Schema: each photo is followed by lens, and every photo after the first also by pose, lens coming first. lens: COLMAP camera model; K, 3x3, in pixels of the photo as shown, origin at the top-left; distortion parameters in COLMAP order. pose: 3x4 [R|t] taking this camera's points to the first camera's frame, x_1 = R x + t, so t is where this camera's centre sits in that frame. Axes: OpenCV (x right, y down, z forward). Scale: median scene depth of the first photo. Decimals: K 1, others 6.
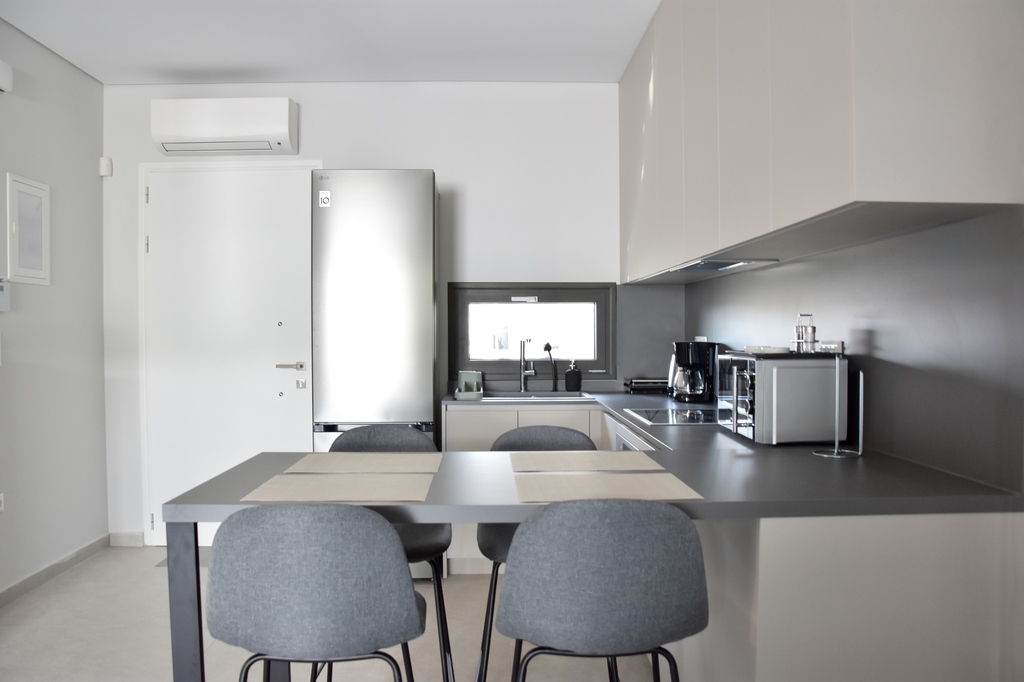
lens RADIAL K [[805.0, 0, 514.4], [0, 805.0, 347.2], [0, 0, 1]] dist [-0.147759, 0.120010]
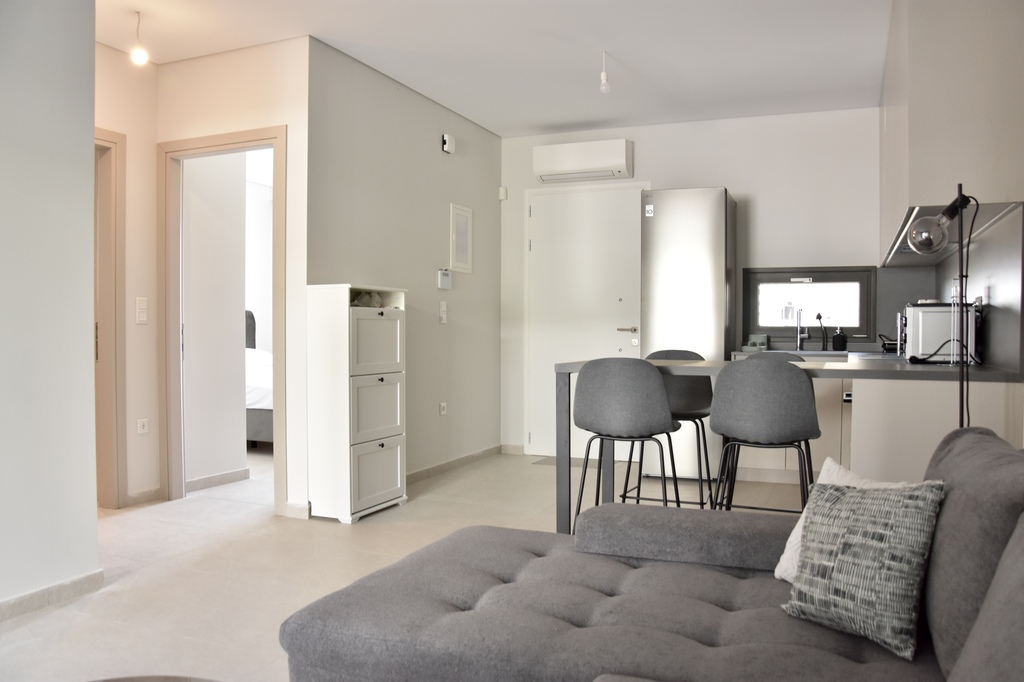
lens RADIAL K [[805.0, 0, 514.4], [0, 805.0, 347.2], [0, 0, 1]] dist [-0.147759, 0.120010]
pose [[0.912225, 0.013743, -0.409458, 0.115995], [-0.014181, 0.999898, 0.001965, 0.054249], [0.409443, 0.004014, 0.912327, -0.367780]]
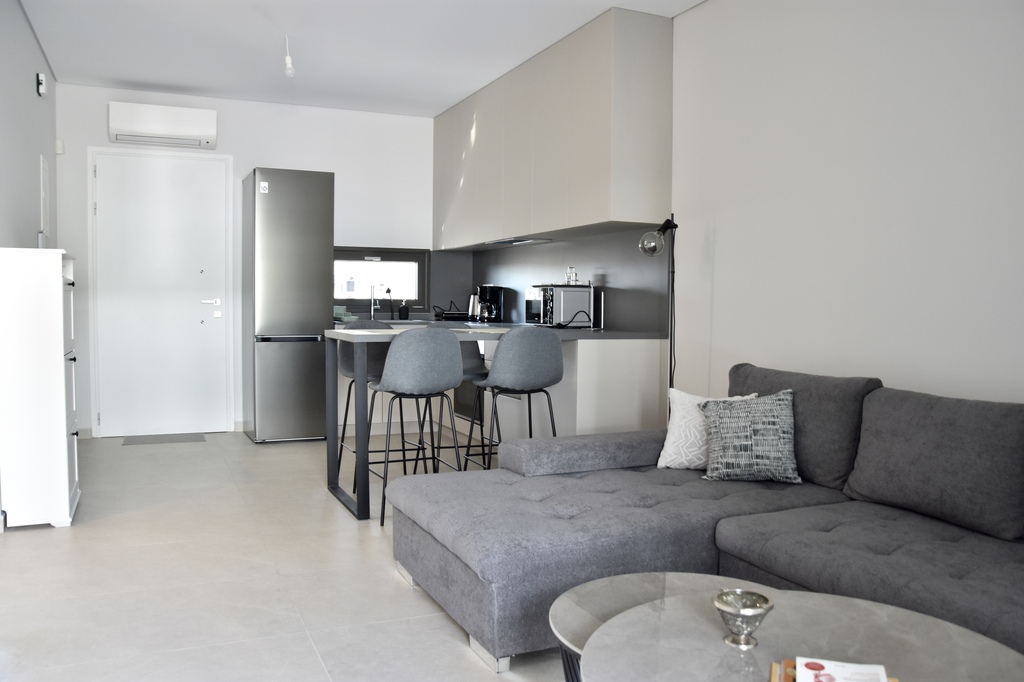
lens RADIAL K [[805.0, 0, 514.4], [0, 805.0, 347.2], [0, 0, 1]] dist [-0.147759, 0.120010]
pose [[0.920145, -0.009163, 0.391472, -0.335442], [-0.004253, 0.999433, 0.033390, 0.055610], [-0.391556, -0.032388, 0.919584, -0.493653]]
